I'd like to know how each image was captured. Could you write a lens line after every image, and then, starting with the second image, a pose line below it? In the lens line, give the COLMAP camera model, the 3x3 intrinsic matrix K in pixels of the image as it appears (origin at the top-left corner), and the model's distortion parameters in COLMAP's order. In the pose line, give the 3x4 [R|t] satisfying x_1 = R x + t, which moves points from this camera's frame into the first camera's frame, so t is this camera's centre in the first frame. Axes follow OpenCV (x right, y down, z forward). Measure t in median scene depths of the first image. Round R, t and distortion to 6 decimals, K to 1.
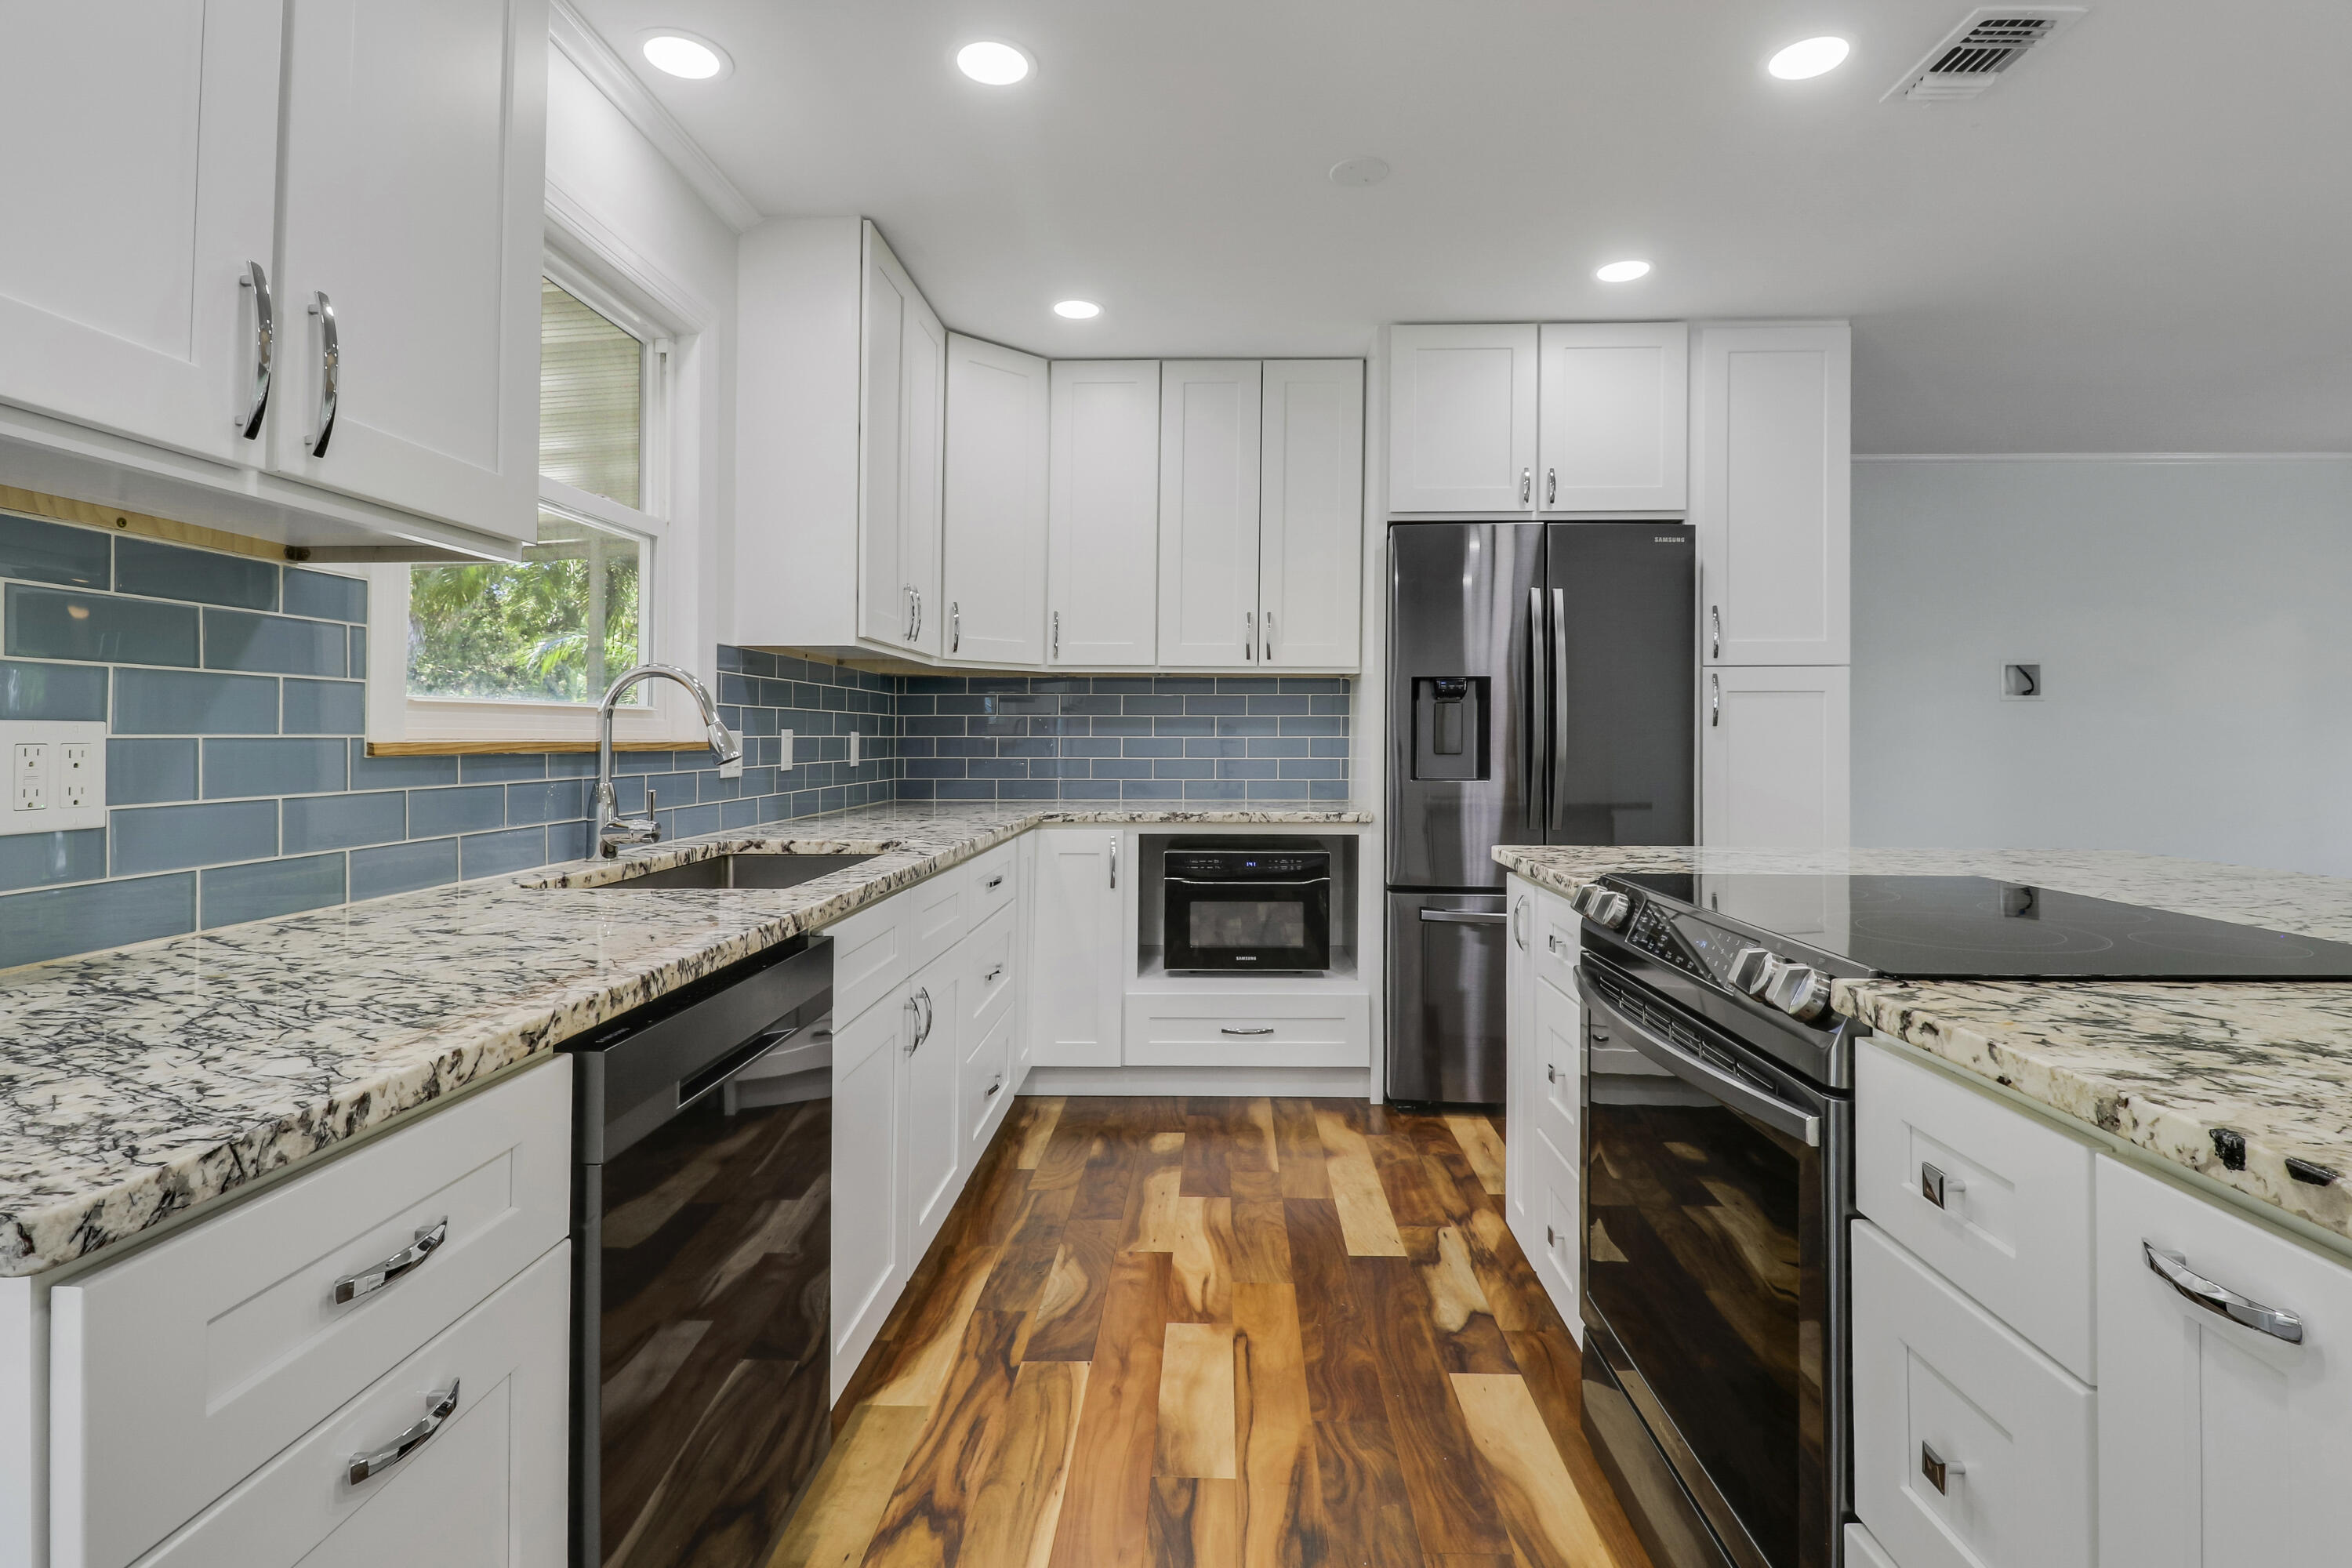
lens RADIAL K [[1124.1, 0, 1177.1], [0, 1124.1, 735.7], [0, 0, 1]] dist [0.003229, -0.016139]
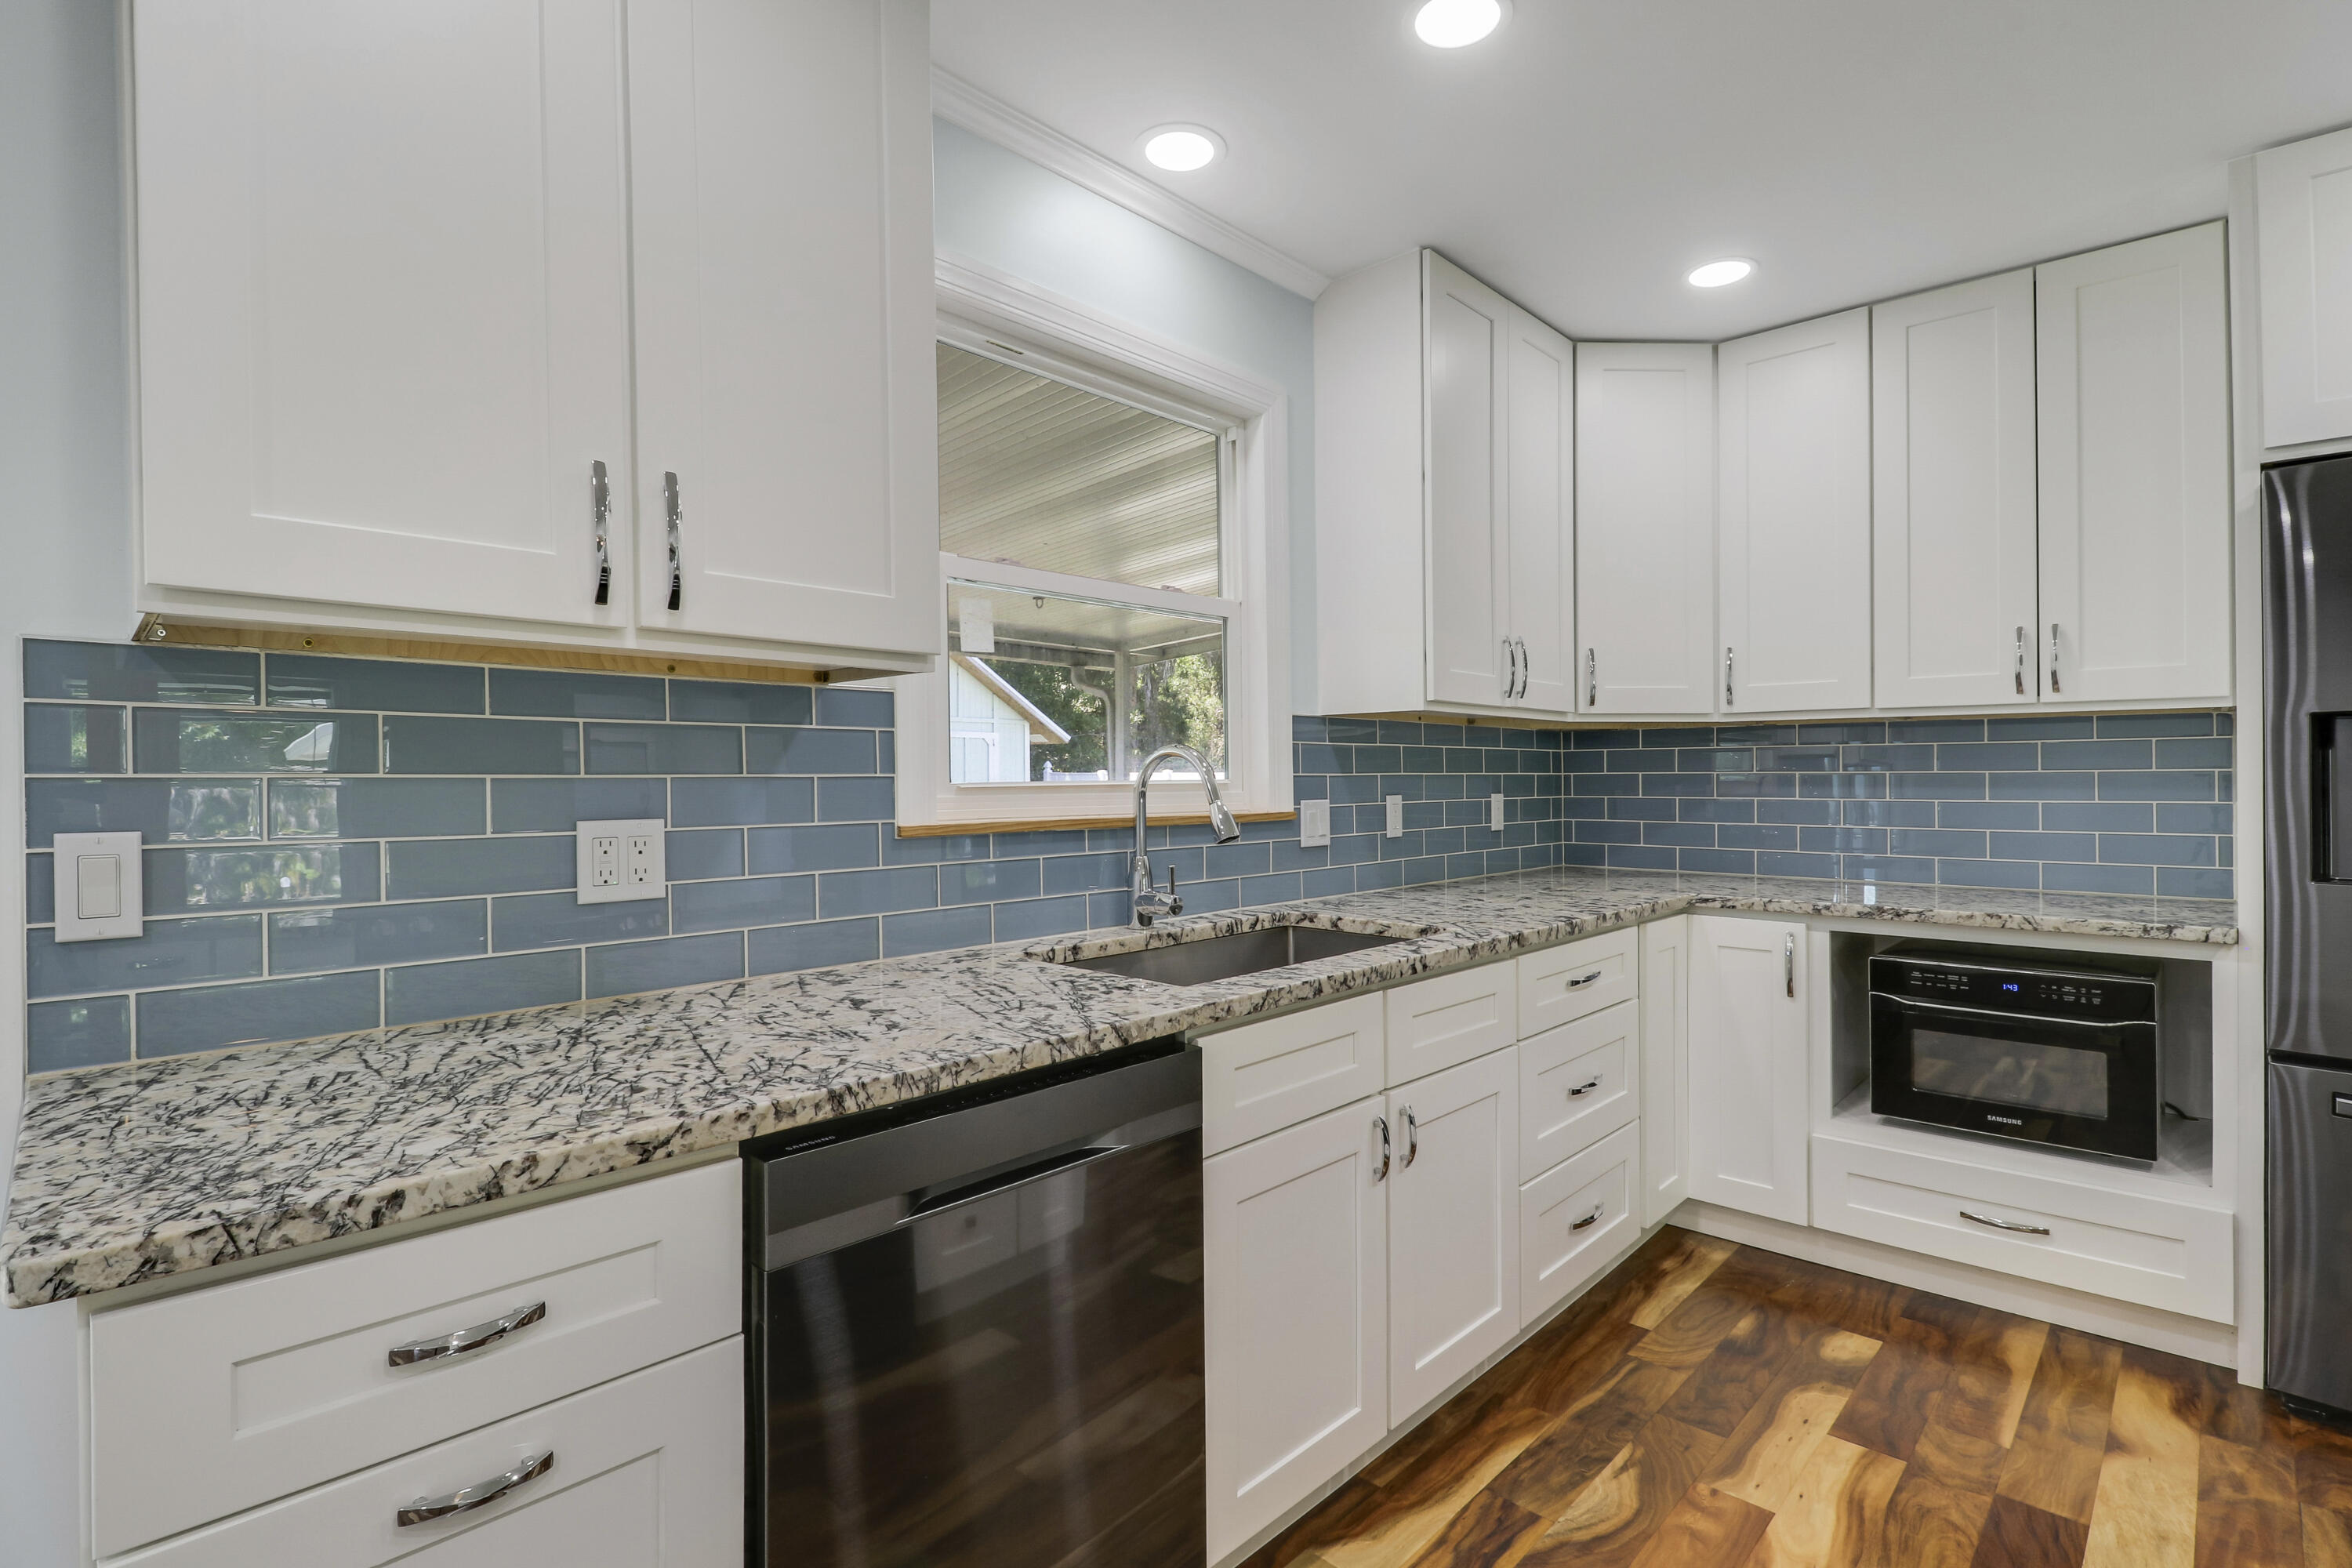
lens RADIAL K [[1087.8, 0, 1184.4], [0, 1087.8, 777.3], [0, 0, 1]] dist [0.000767, -0.012893]
pose [[0.746632, -0.004658, -0.665221, 0.183528], [0.006923, 0.999976, 0.000769, -0.029093], [0.665201, -0.005179, 0.746646, 0.215820]]
